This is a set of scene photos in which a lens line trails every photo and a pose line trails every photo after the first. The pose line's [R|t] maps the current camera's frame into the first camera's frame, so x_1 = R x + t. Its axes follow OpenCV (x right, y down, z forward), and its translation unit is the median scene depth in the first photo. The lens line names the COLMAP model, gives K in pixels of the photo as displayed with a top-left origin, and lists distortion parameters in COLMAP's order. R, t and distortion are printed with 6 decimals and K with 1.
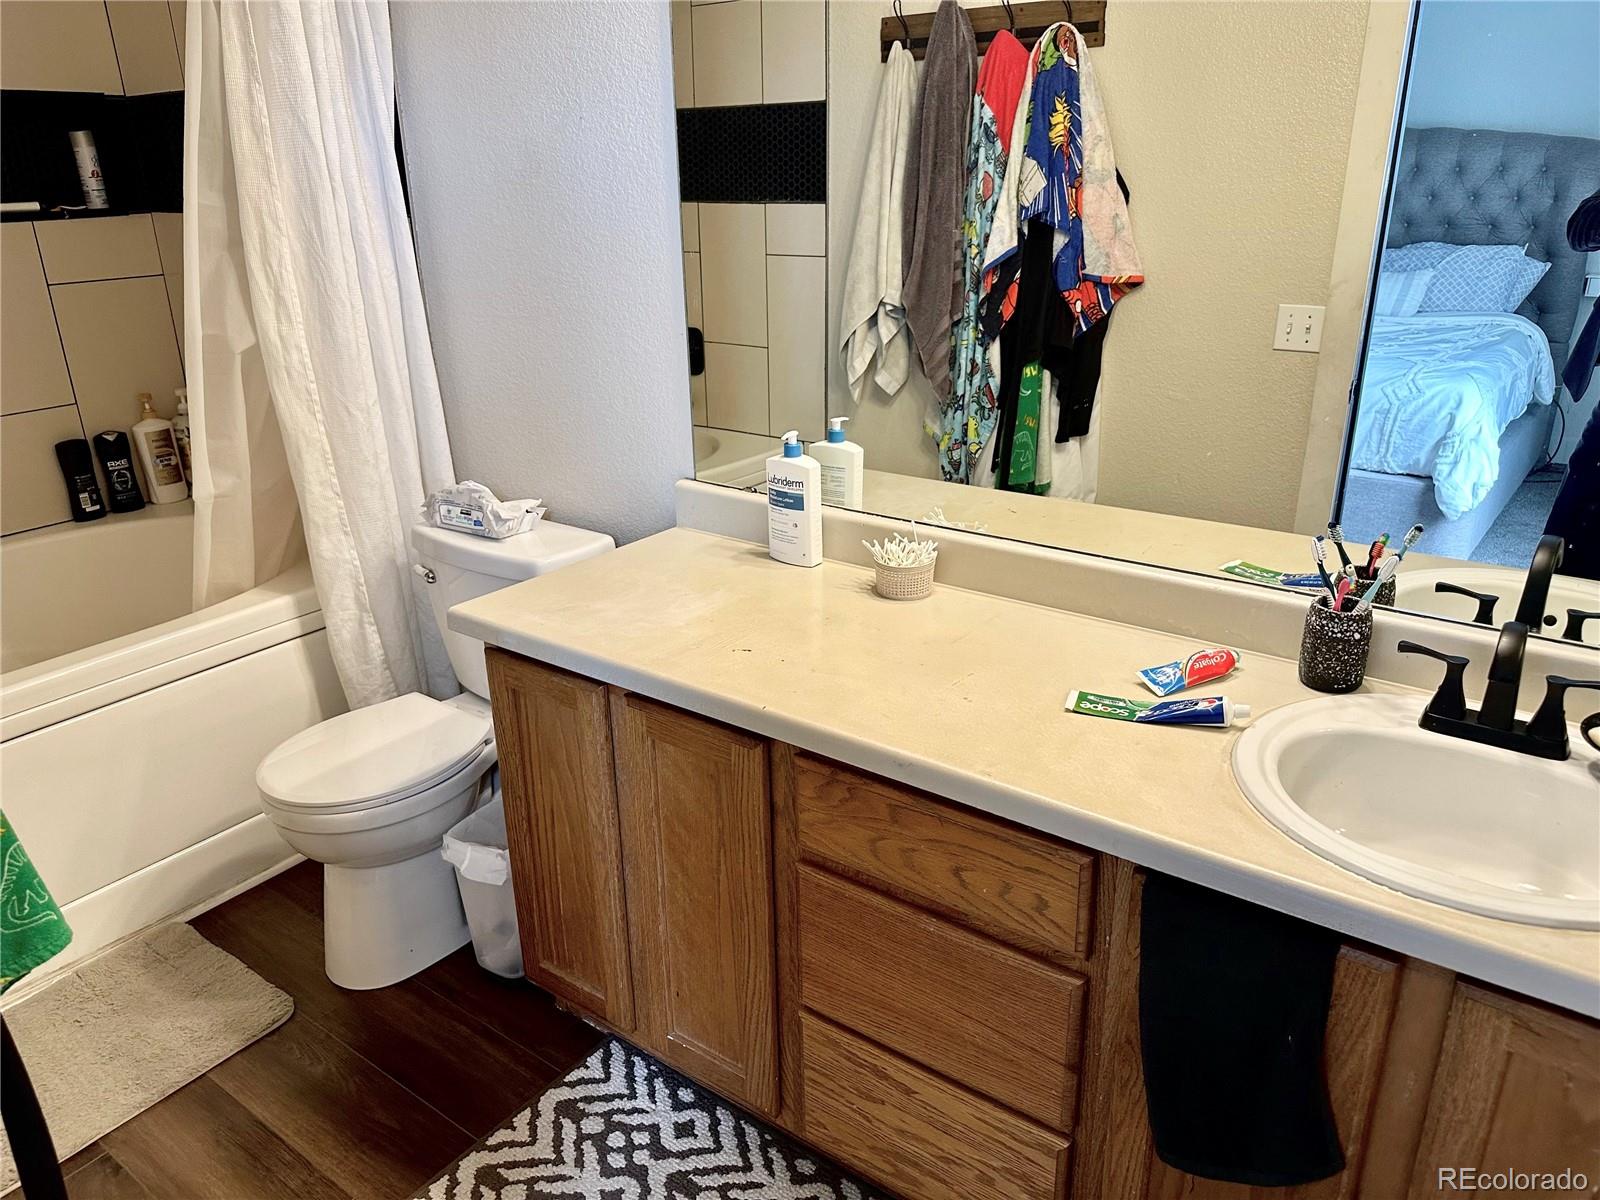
lens RADIAL K [[1123.7, 0, 800.0], [0, 1123.7, 600.0], [0, 0, 1]] dist [0.062383, -0.094841]
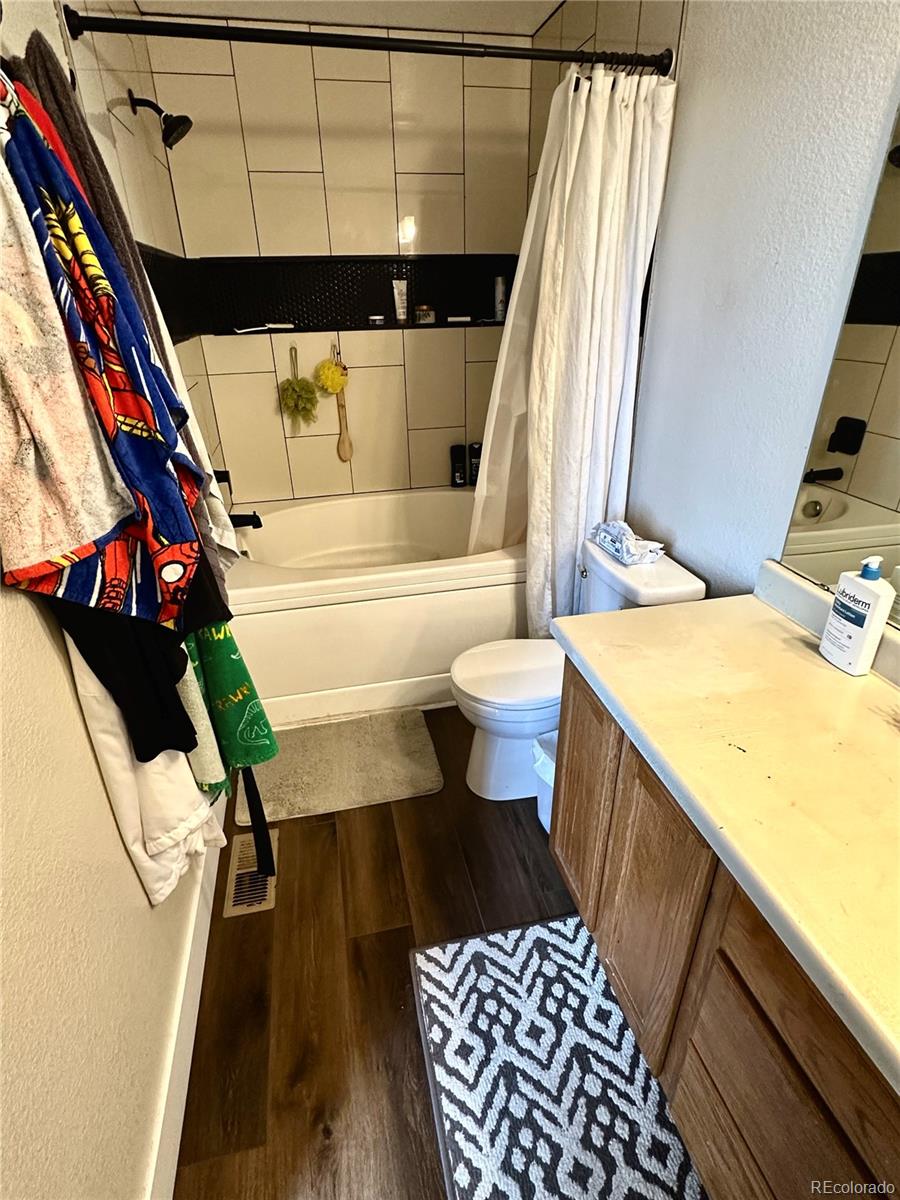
lens RADIAL K [[595.6, 0, 450.0], [0, 595.6, 600.0], [0, 0, 1]] dist [0.002352, 0.001676]
pose [[0.756422, 0.302311, -0.580030, 0.028427], [-0.234829, 0.953176, 0.190552, -0.121148], [0.610476, -0.007930, 0.791995, 0.277582]]
